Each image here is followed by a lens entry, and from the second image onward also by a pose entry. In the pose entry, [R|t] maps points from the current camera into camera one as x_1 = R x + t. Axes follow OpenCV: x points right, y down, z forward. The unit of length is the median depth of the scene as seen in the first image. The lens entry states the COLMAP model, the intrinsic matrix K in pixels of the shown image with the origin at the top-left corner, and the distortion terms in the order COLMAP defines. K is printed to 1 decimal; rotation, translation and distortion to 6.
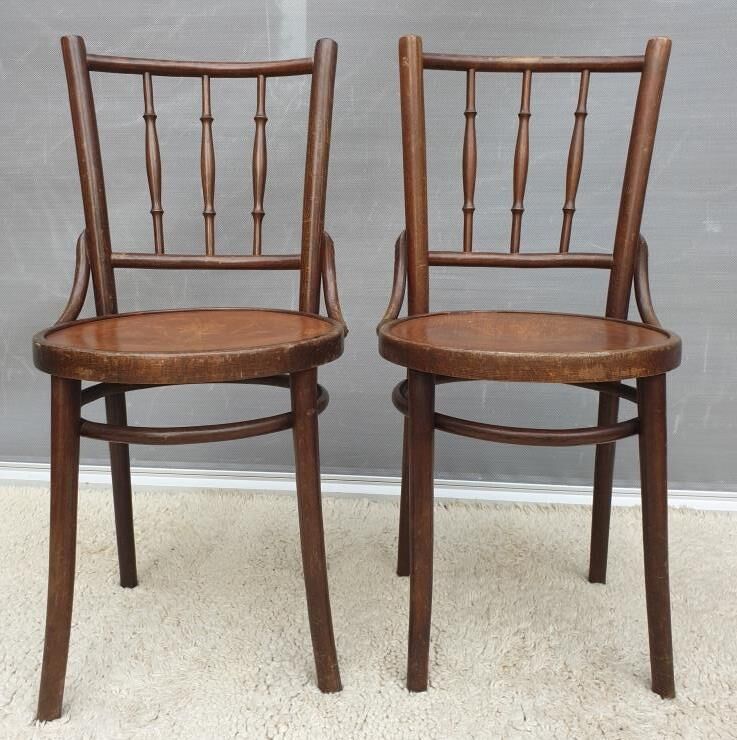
lens RADIAL K [[764.8, 0, 361.2], [0, 764.8, 350.9], [0, 0, 1]] dist [0.008067, 0.000000]
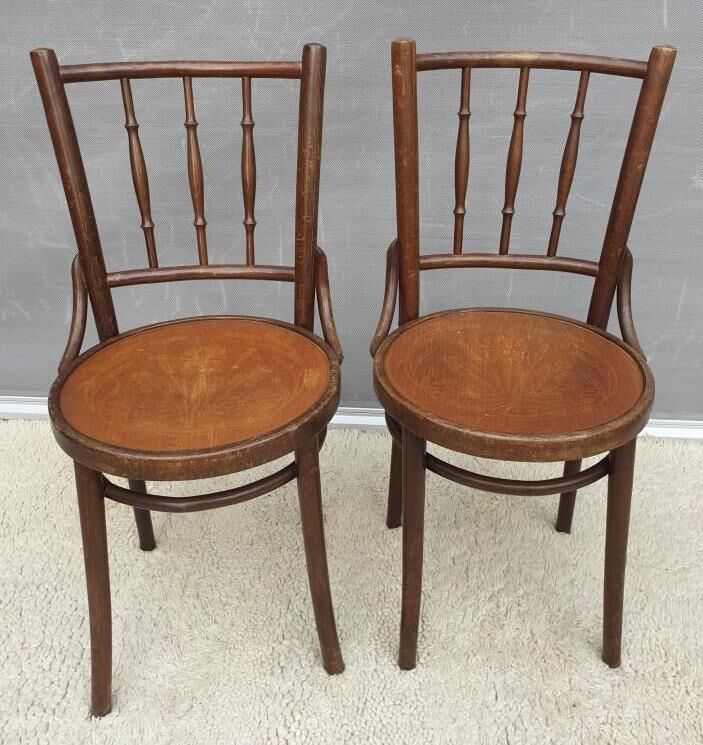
lens RADIAL K [[758.4, 0, 363.6], [0, 758.4, 364.5], [0, 0, 1]] dist [0.008047, 0.000000]
pose [[0.999453, -0.015818, 0.029056, -0.018064], [0.007254, 0.961692, 0.274037, -0.277105], [-0.032277, -0.273676, 0.961280, -0.004707]]
